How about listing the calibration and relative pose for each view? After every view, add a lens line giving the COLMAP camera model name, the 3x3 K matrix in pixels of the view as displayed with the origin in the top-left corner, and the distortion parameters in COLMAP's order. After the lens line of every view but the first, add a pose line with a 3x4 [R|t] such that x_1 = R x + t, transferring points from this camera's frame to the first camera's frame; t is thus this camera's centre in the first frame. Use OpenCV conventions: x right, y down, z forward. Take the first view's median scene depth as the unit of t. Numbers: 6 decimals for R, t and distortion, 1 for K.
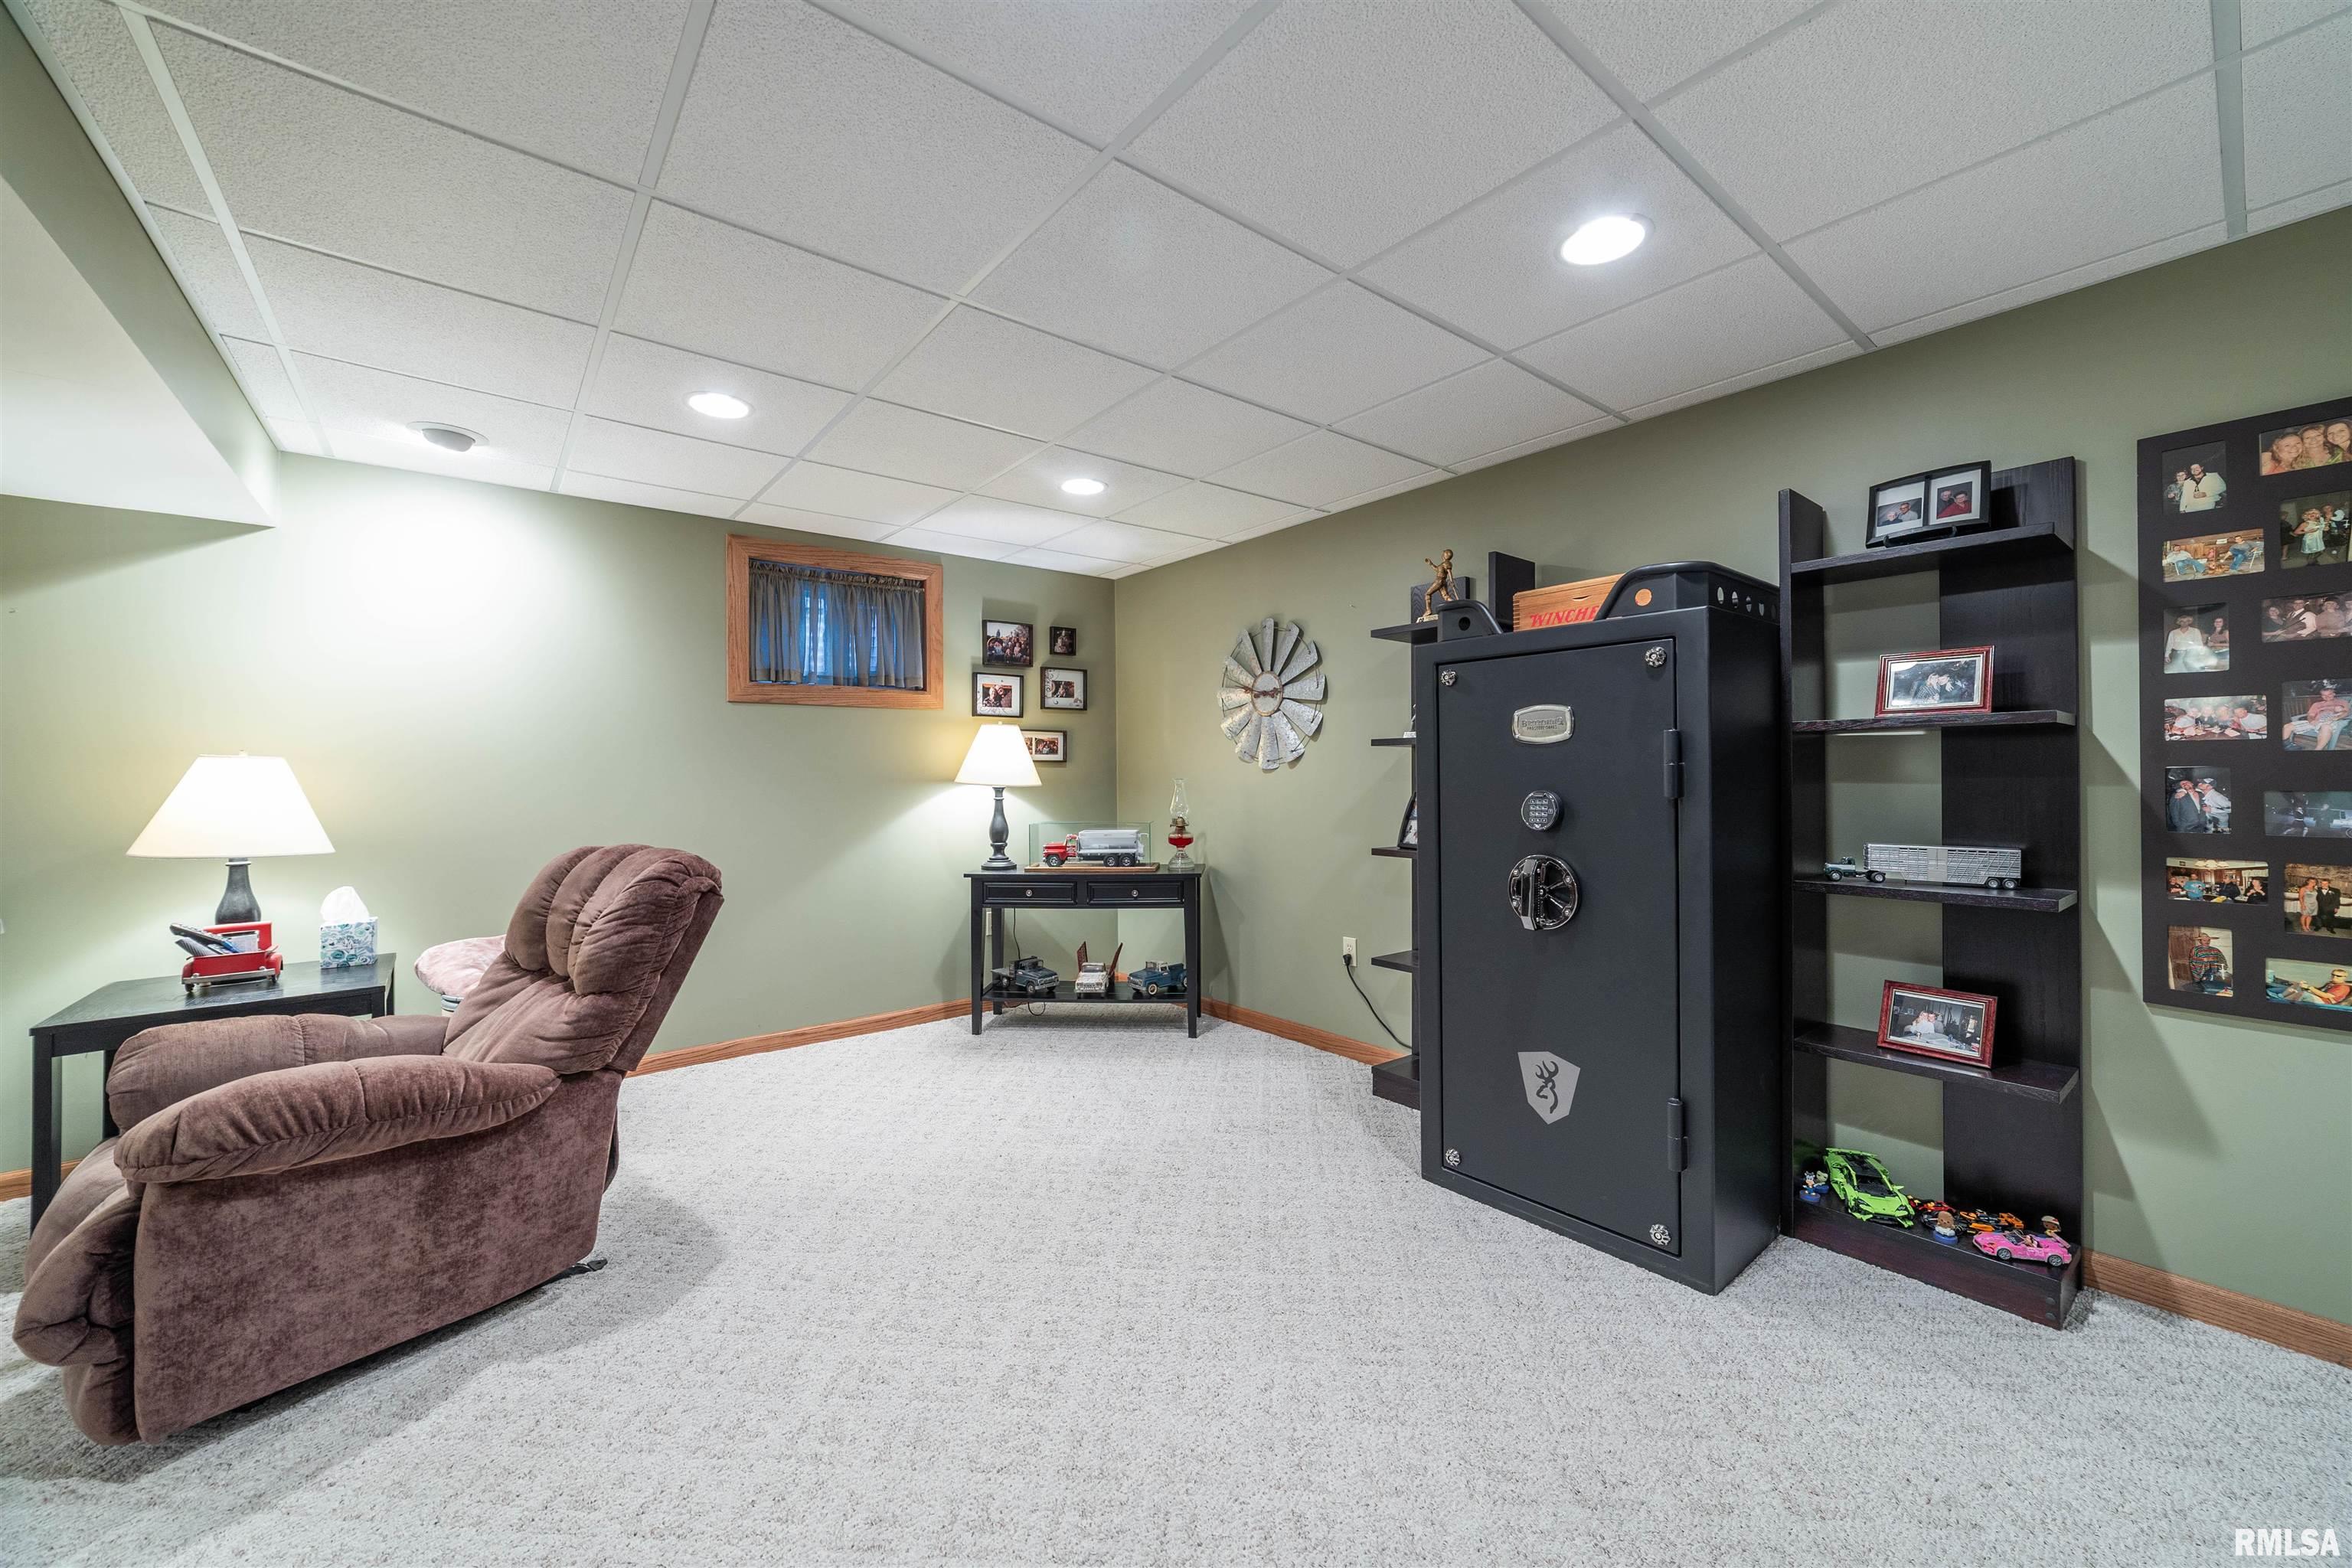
lens RADIAL K [[896.0, 0, 1188.2], [0, 896.0, 768.8], [0, 0, 1]] dist [-0.008130, 0.001619]
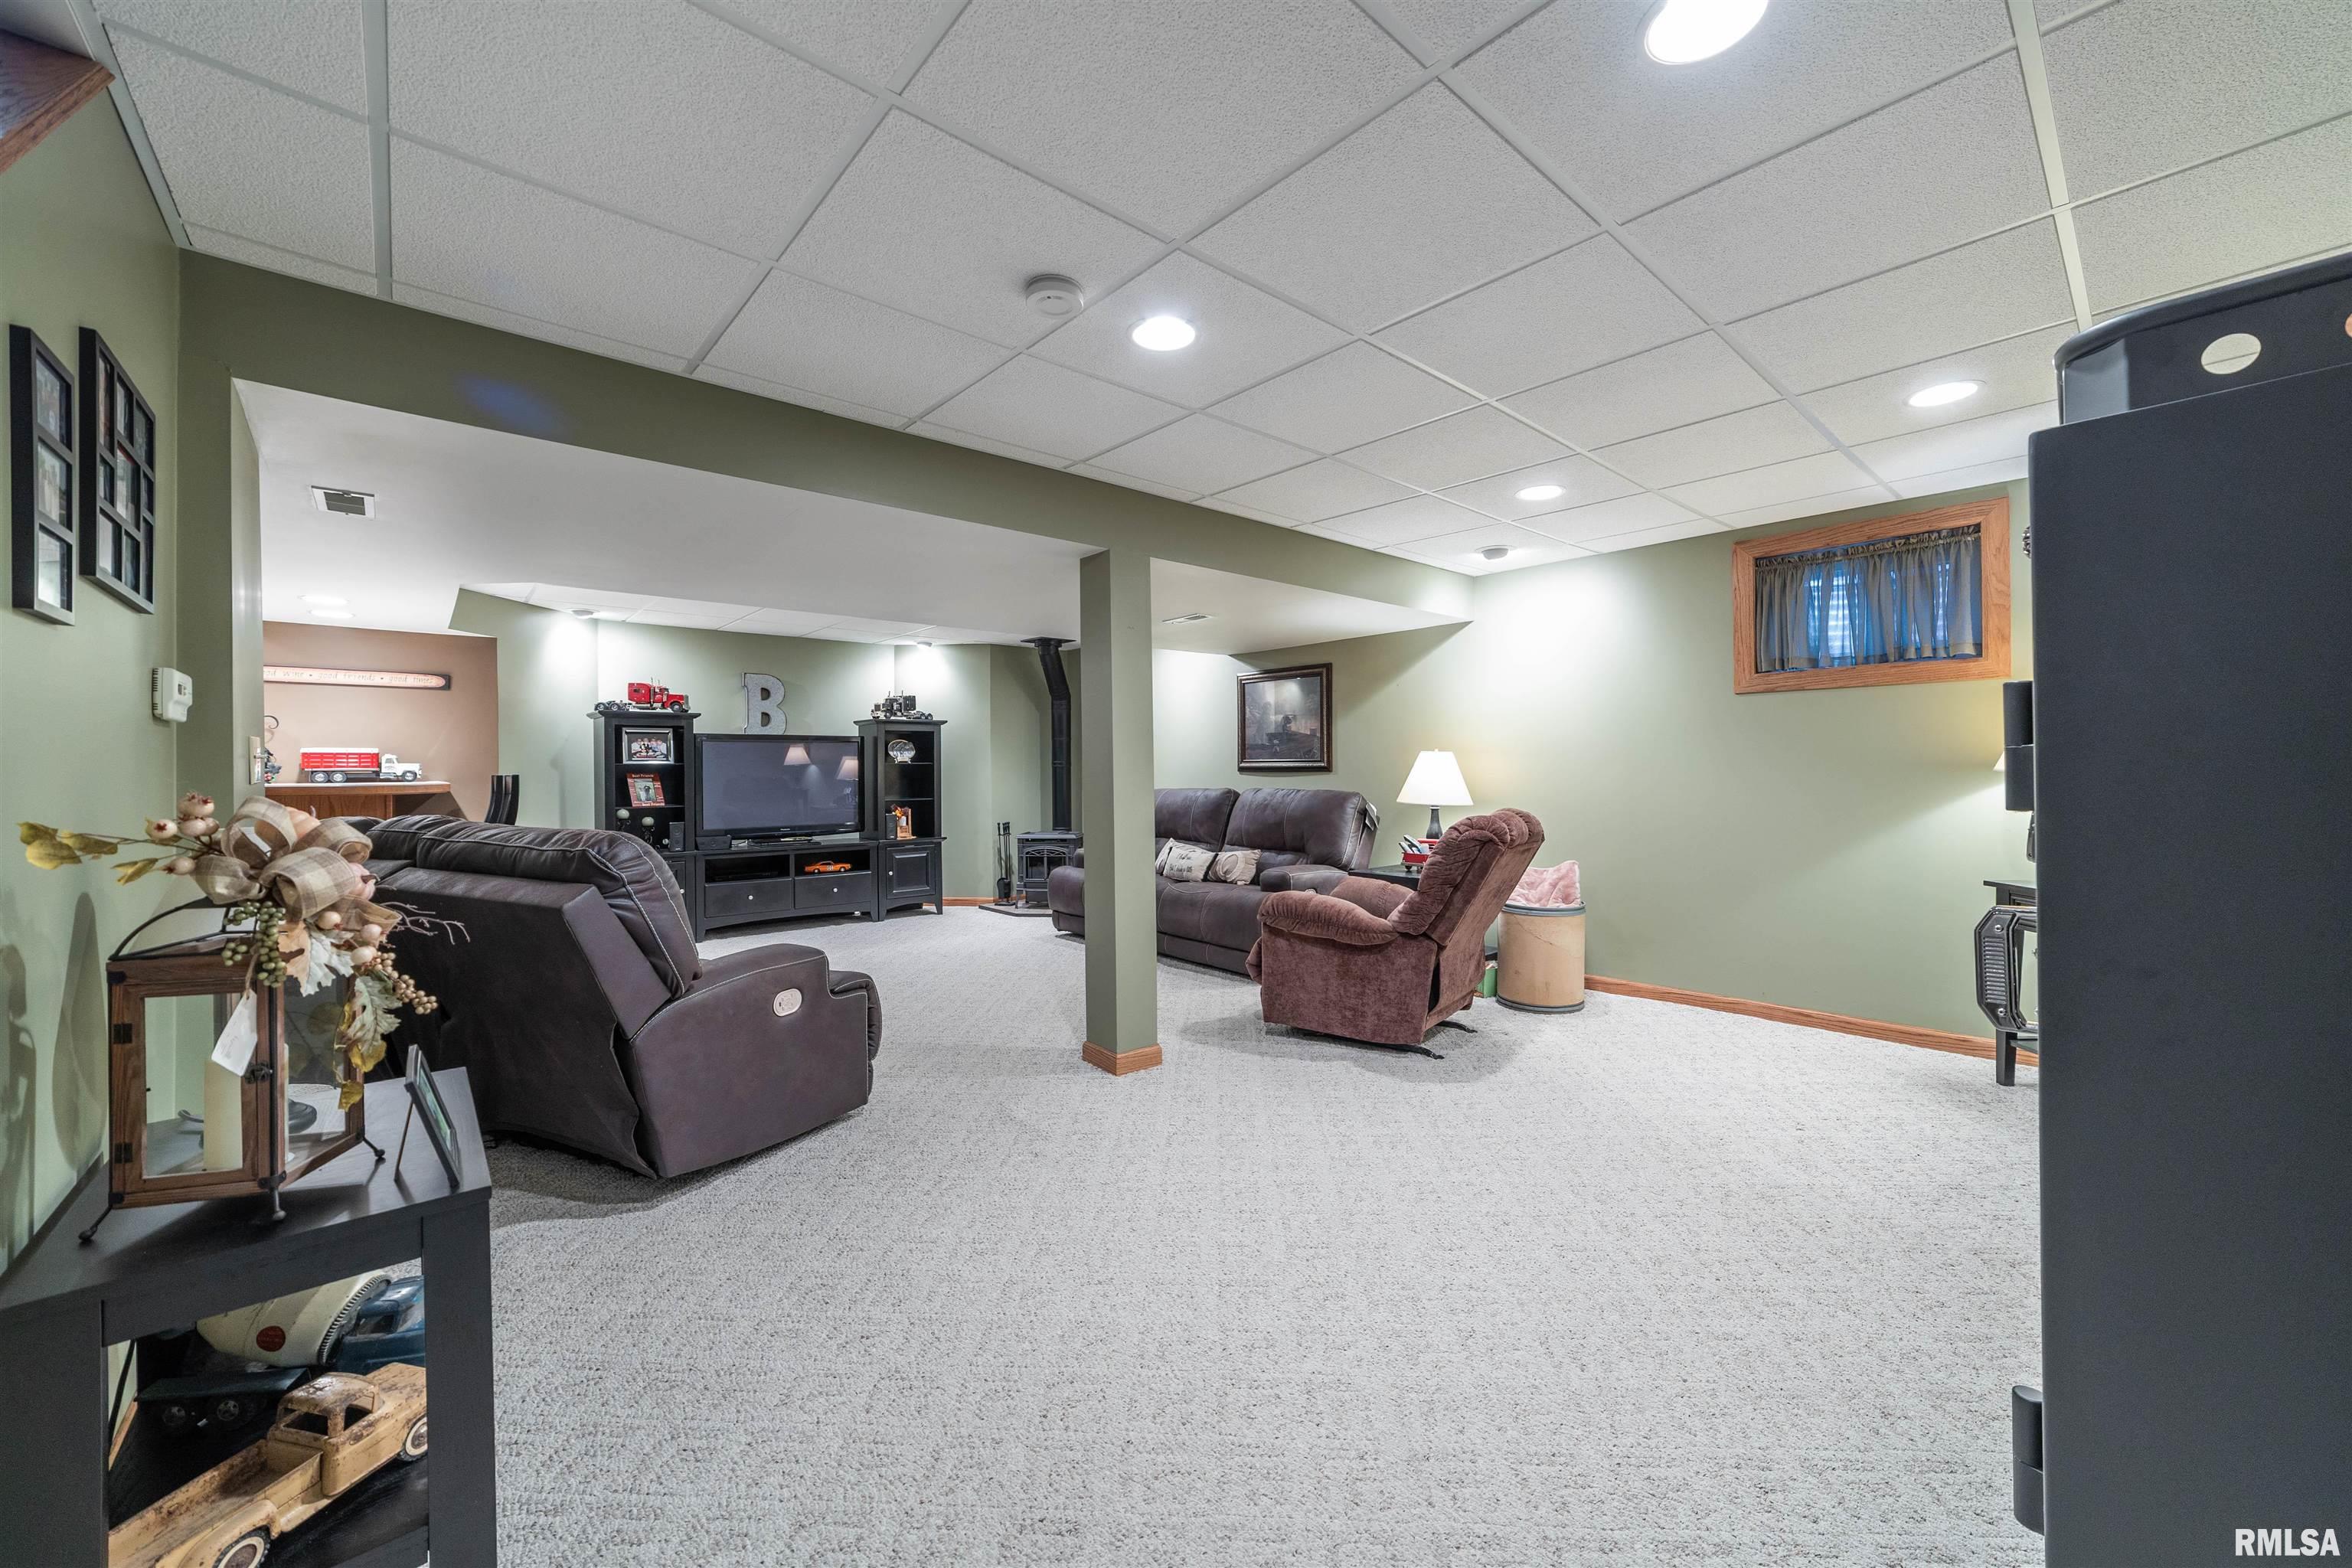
lens RADIAL K [[896.0, 0, 1193.3], [0, 896.0, 775.0], [0, 0, 1]] dist [-0.008130, 0.001619]
pose [[0.054004, 0.014995, -0.998428, 0.781935], [0.013433, 0.999786, 0.015742, -0.001603], [0.998450, -0.014262, 0.053791, 0.369843]]
